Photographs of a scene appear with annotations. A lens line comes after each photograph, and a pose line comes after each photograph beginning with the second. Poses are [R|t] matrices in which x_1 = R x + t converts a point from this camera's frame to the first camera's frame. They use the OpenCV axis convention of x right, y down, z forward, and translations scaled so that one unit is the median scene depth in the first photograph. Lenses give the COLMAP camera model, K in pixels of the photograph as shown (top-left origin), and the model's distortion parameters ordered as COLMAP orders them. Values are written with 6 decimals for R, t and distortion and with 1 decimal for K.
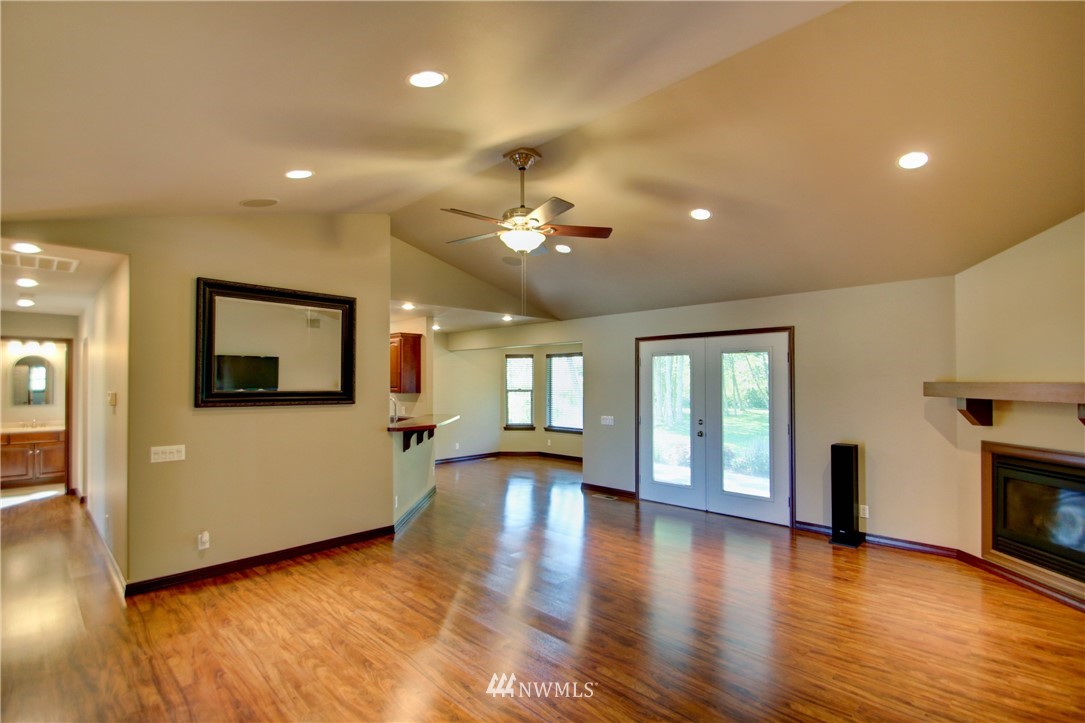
lens RADIAL K [[505.6, 0, 549.3], [0, 505.6, 368.7], [0, 0, 1]] dist [0.014613, -0.016303]
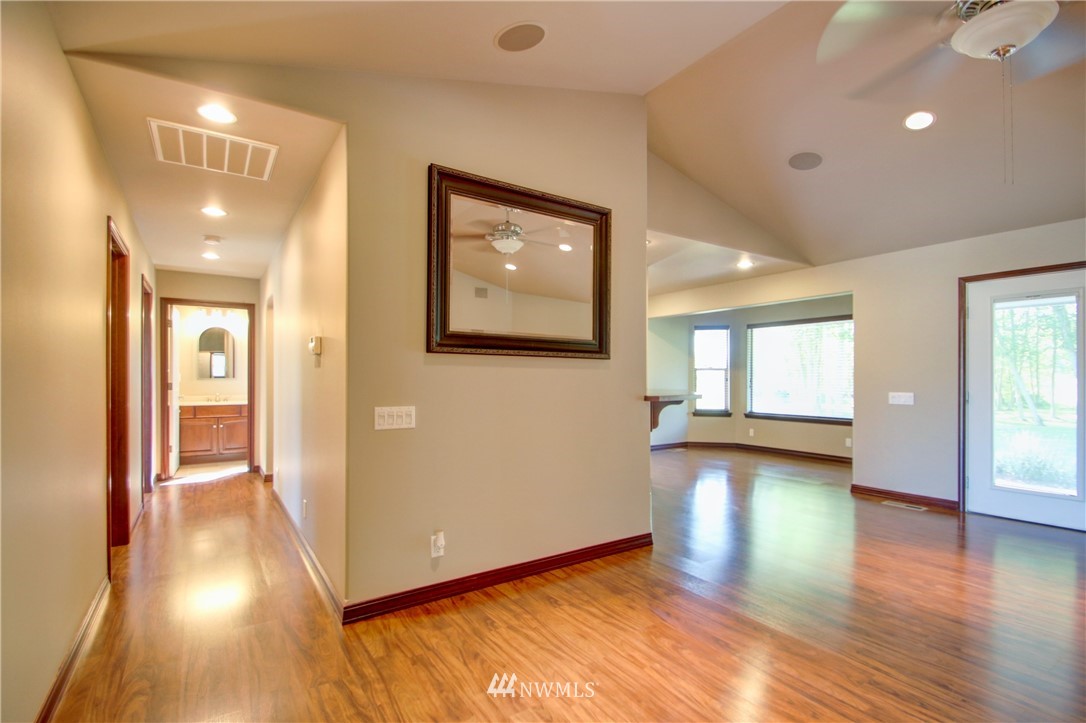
lens RADIAL K [[506.1, 0, 554.7], [0, 506.1, 366.8], [0, 0, 1]] dist [0.014613, -0.016303]
pose [[0.979504, -0.001629, -0.201416, -0.232175], [0.002813, 0.999980, 0.005591, 0.055021], [0.201403, -0.006043, 0.979490, 0.213226]]
